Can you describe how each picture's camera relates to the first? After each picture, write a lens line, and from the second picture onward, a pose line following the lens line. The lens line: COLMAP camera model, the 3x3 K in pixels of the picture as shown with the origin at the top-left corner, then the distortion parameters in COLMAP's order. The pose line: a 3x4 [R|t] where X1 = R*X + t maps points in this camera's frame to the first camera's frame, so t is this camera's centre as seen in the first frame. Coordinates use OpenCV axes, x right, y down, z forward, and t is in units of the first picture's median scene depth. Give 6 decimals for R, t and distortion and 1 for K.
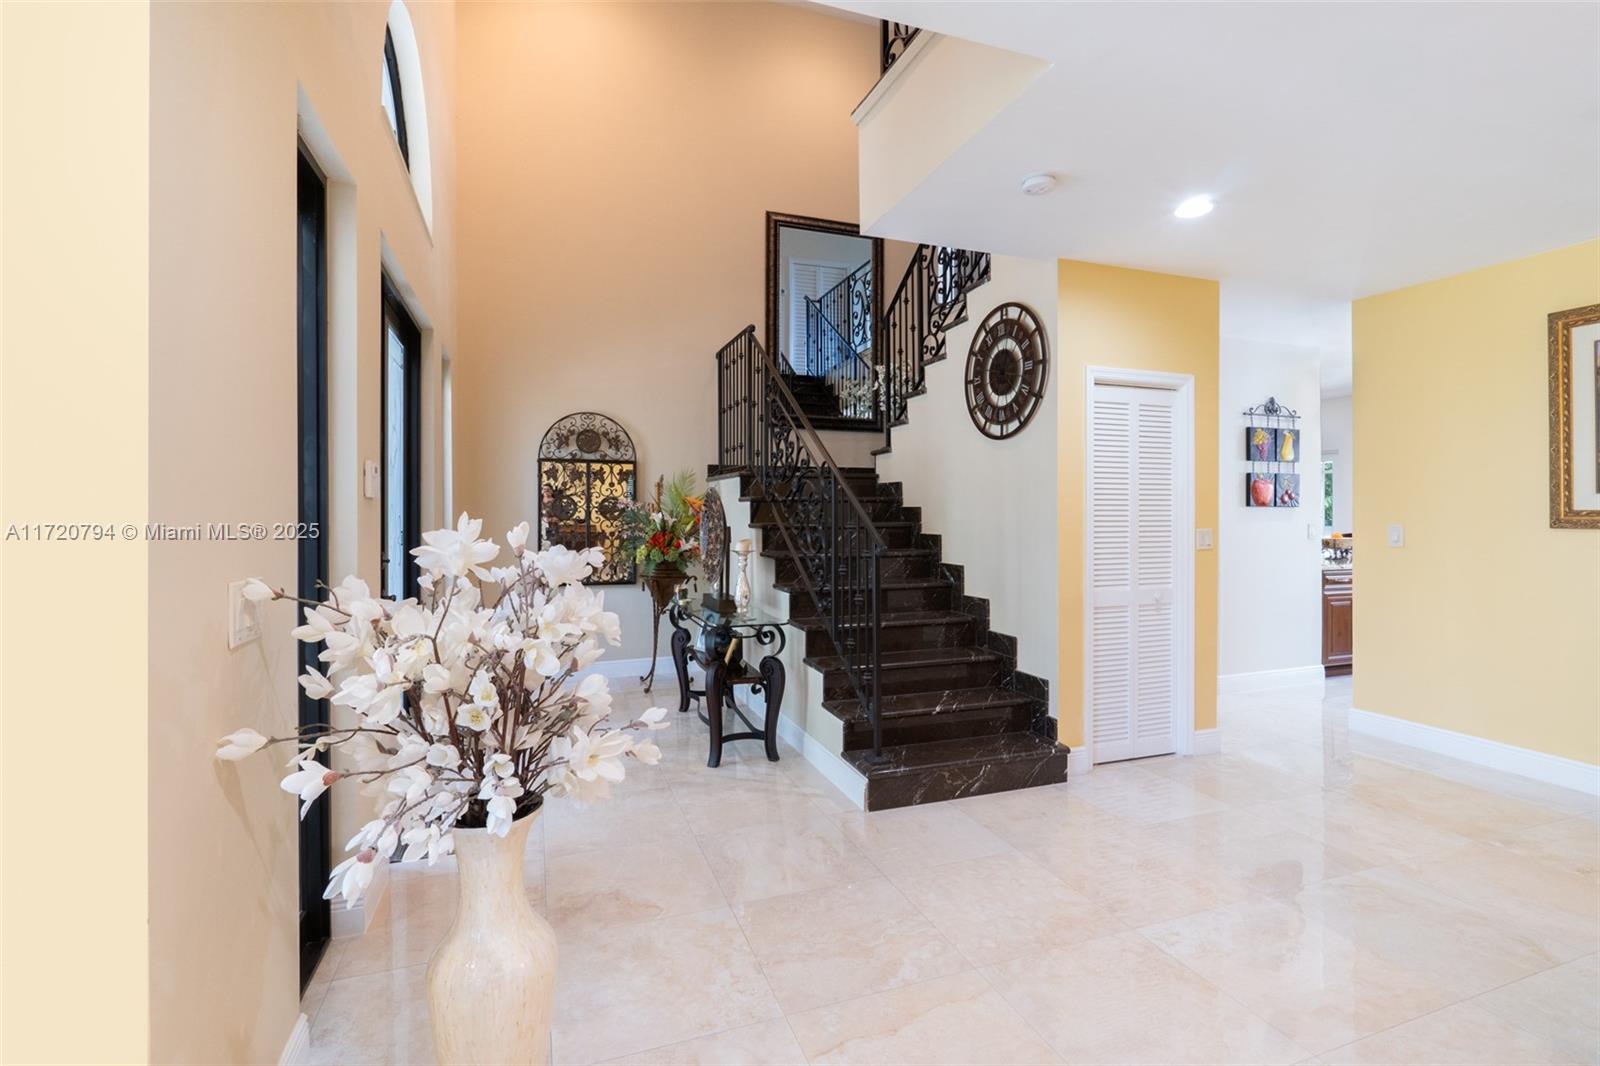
lens RADIAL K [[722.2, 0, 794.0], [0, 722.2, 518.4], [0, 0, 1]] dist [0.002082, 0.000001]
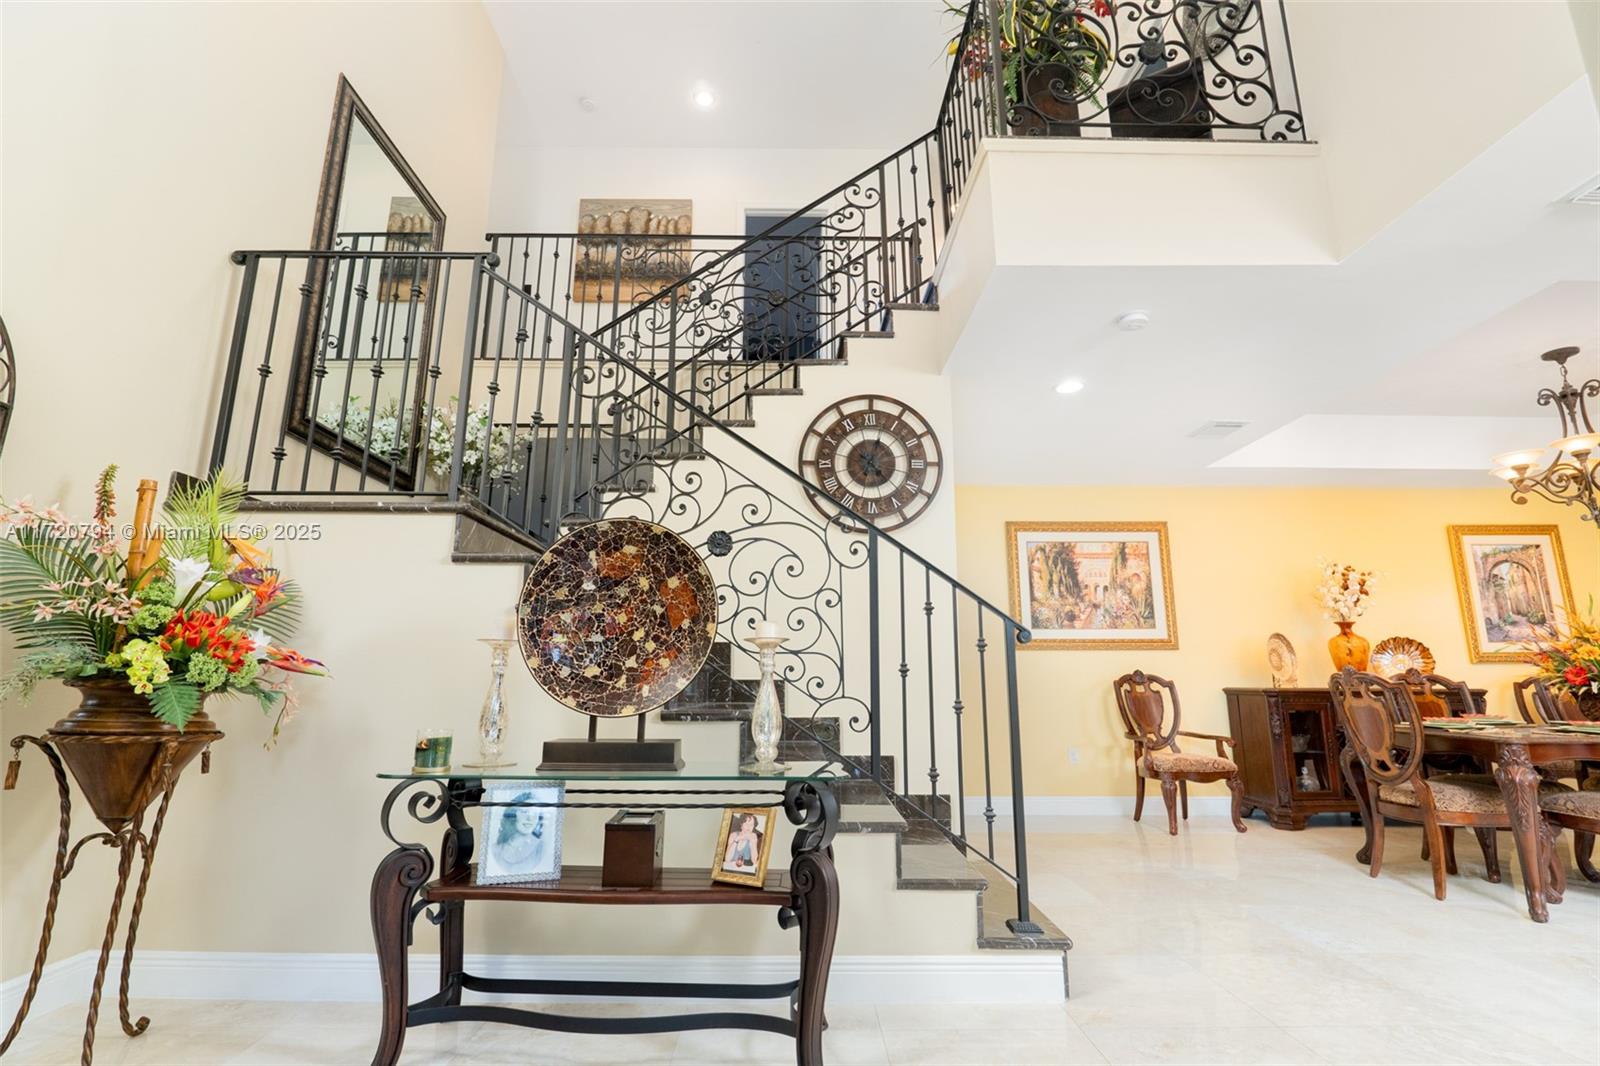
lens RADIAL K [[722.2, 0, 794.0], [0, 722.2, 518.4], [0, 0, 1]] dist [0.002082, 0.000001]
pose [[0.333701, 0.208562, 0.919318, -0.584473], [0.001176, 0.975126, -0.221650, 0.072665], [-0.942678, 0.075046, 0.325155, 0.799833]]
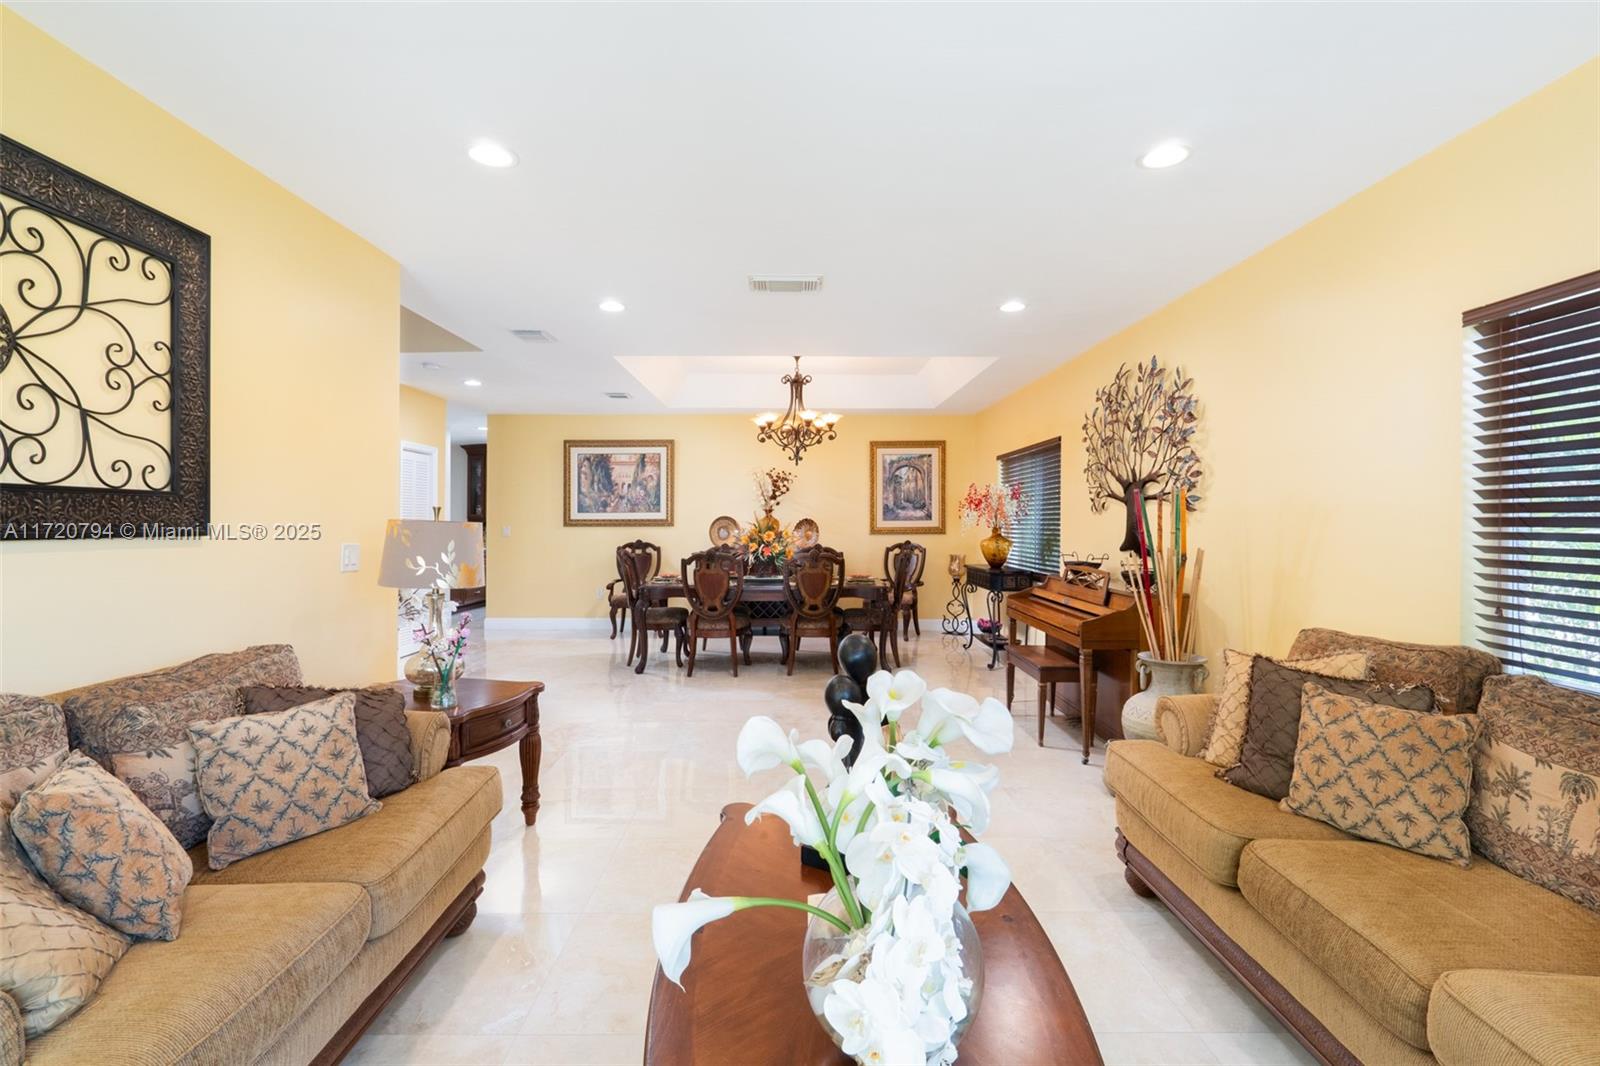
lens RADIAL K [[722.2, 0, 794.0], [0, 722.2, 518.4], [0, 0, 1]] dist [0.002082, 0.000001]
pose [[0.359312, 0.002646, 0.933214, -0.846681], [0.002091, 0.999991, -0.003641, -0.003696], [-0.933215, 0.003259, 0.359303, -0.534664]]
